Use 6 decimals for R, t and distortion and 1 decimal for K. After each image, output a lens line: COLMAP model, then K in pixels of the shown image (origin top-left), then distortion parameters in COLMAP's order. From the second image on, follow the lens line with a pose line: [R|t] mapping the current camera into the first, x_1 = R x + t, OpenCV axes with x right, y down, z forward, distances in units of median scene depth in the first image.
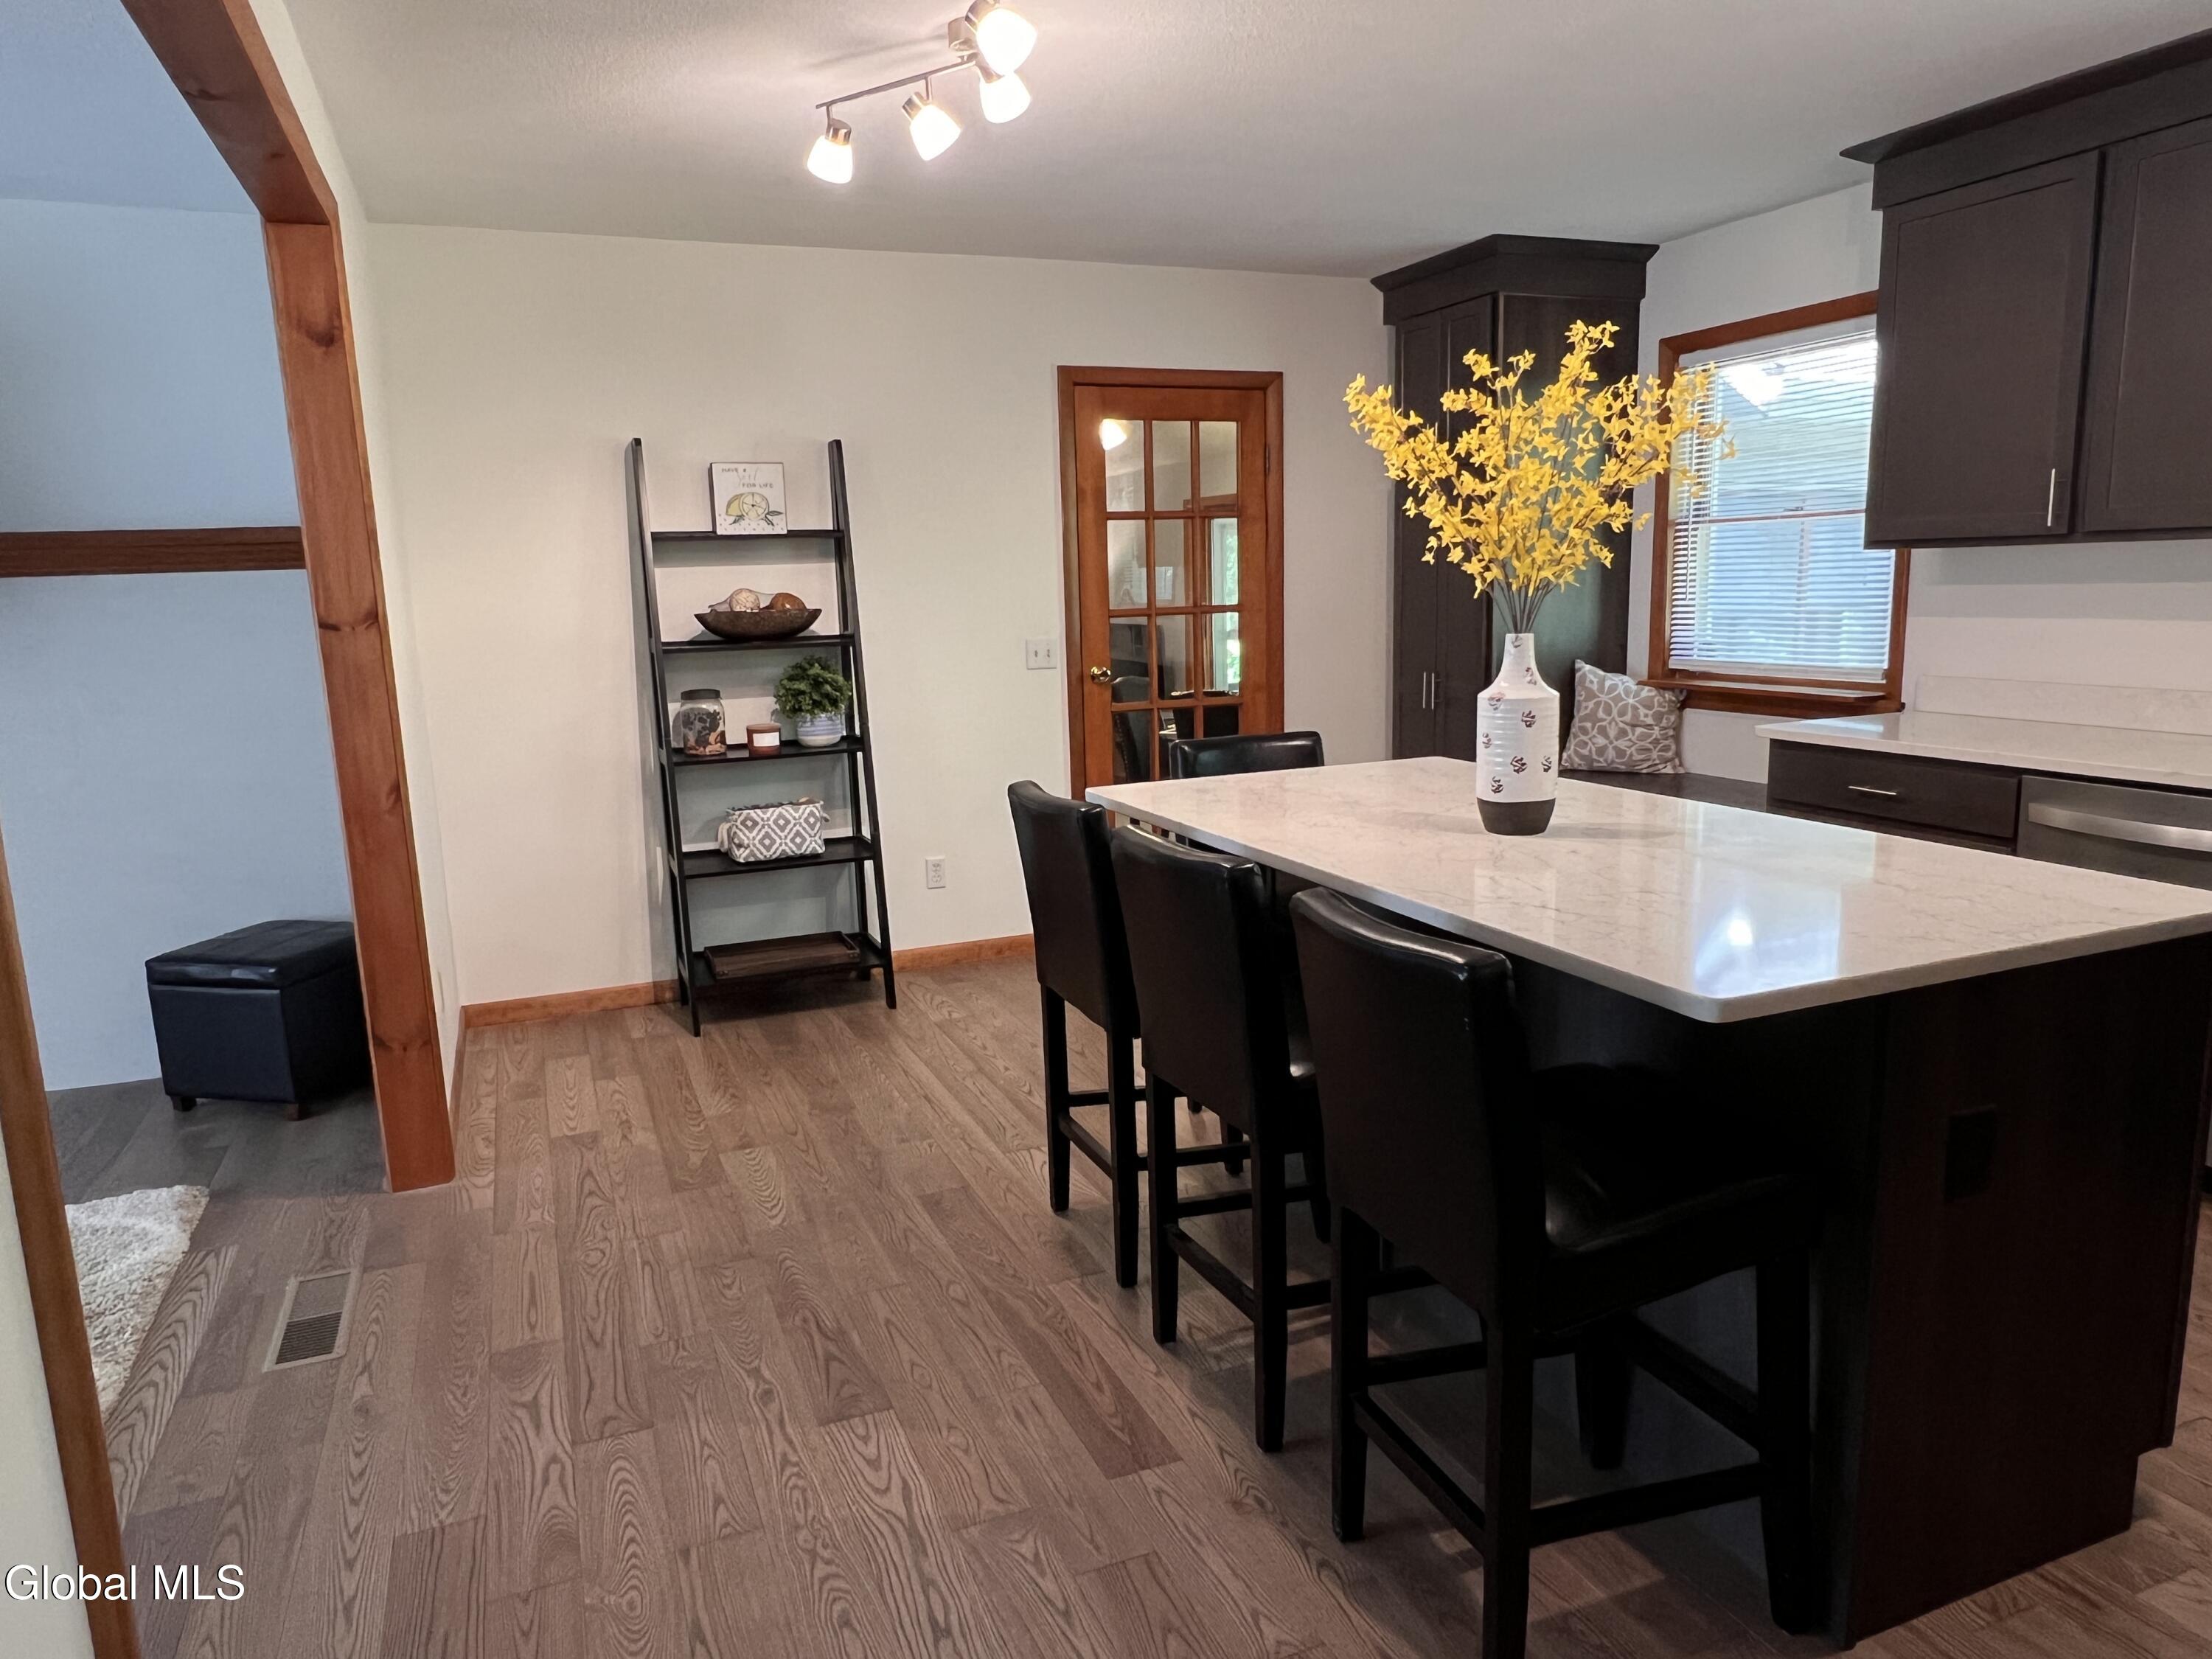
lens RADIAL K [[1435.6, 0, 1112.0], [0, 1435.6, 836.5], [0, 0, 1]] dist [-0.000681, 0.002402]
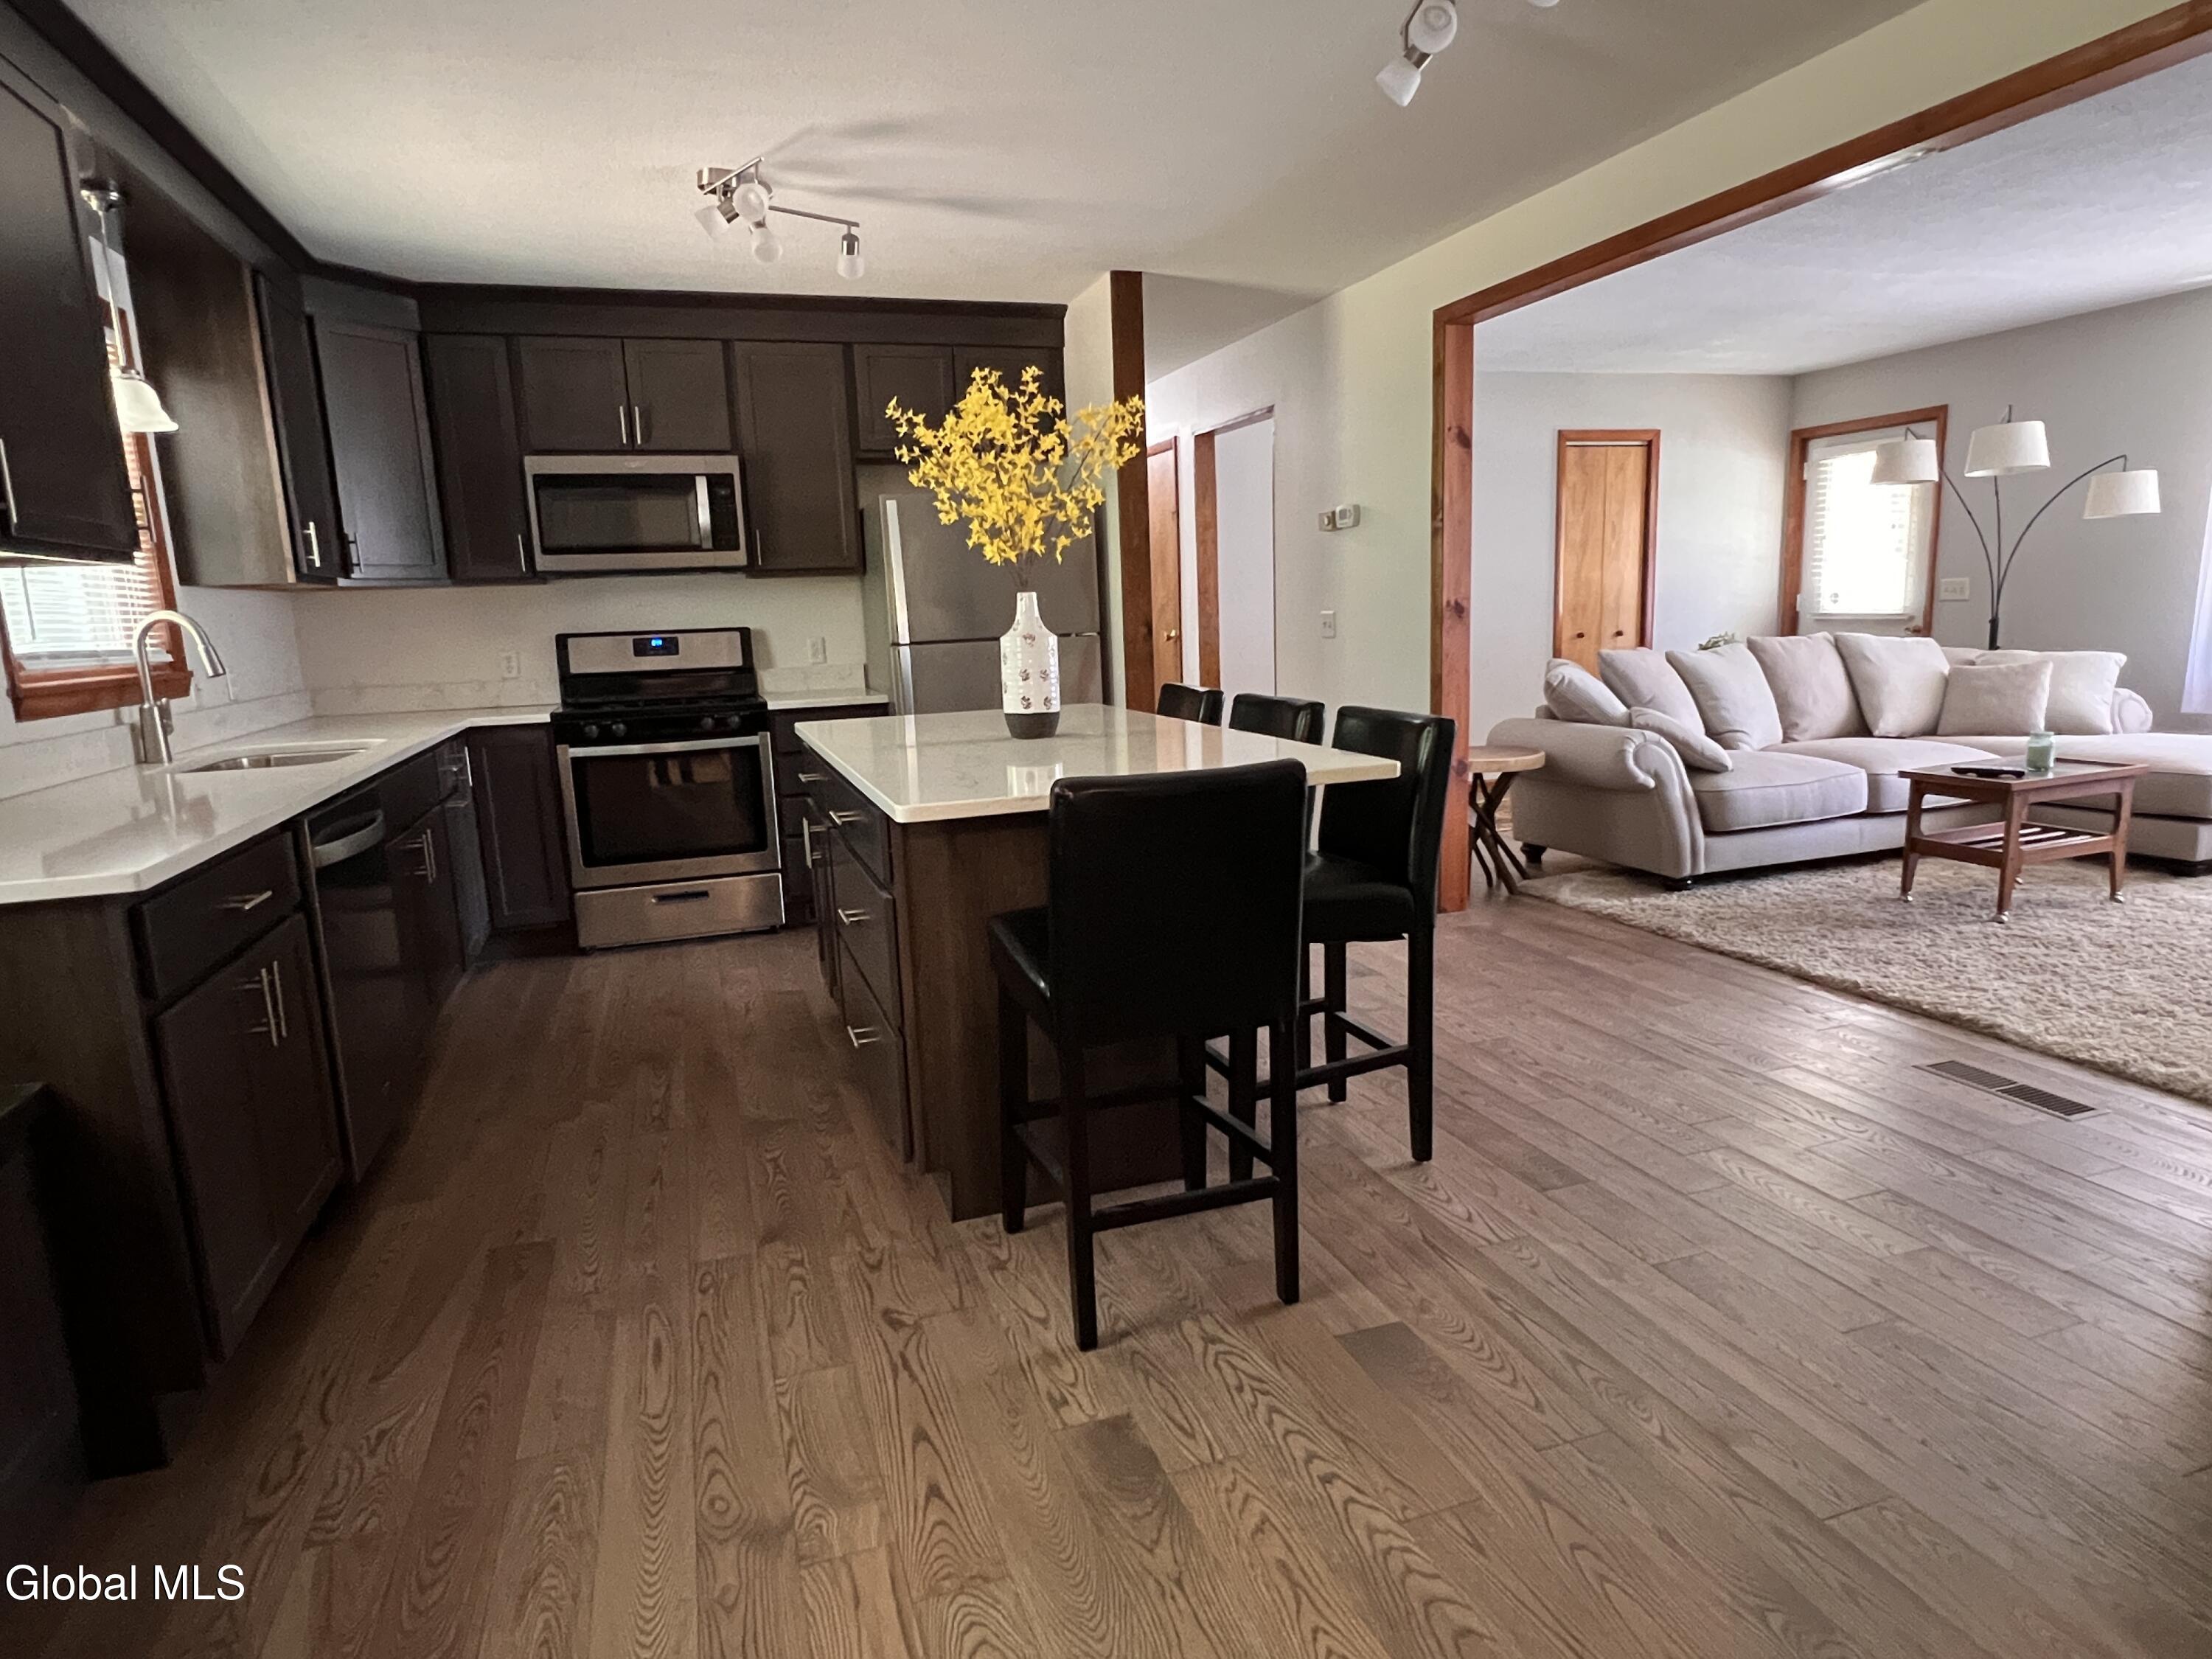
lens RADIAL K [[1273.3, 0, 1106.6], [0, 1273.3, 838.6], [0, 0, 1]] dist [0.003360, 0.000789]
pose [[-0.995290, 0.056259, 0.078942, 0.065748], [0.080769, 0.931593, 0.354416, -0.187983], [-0.053602, 0.359123, -0.931750, 1.195523]]
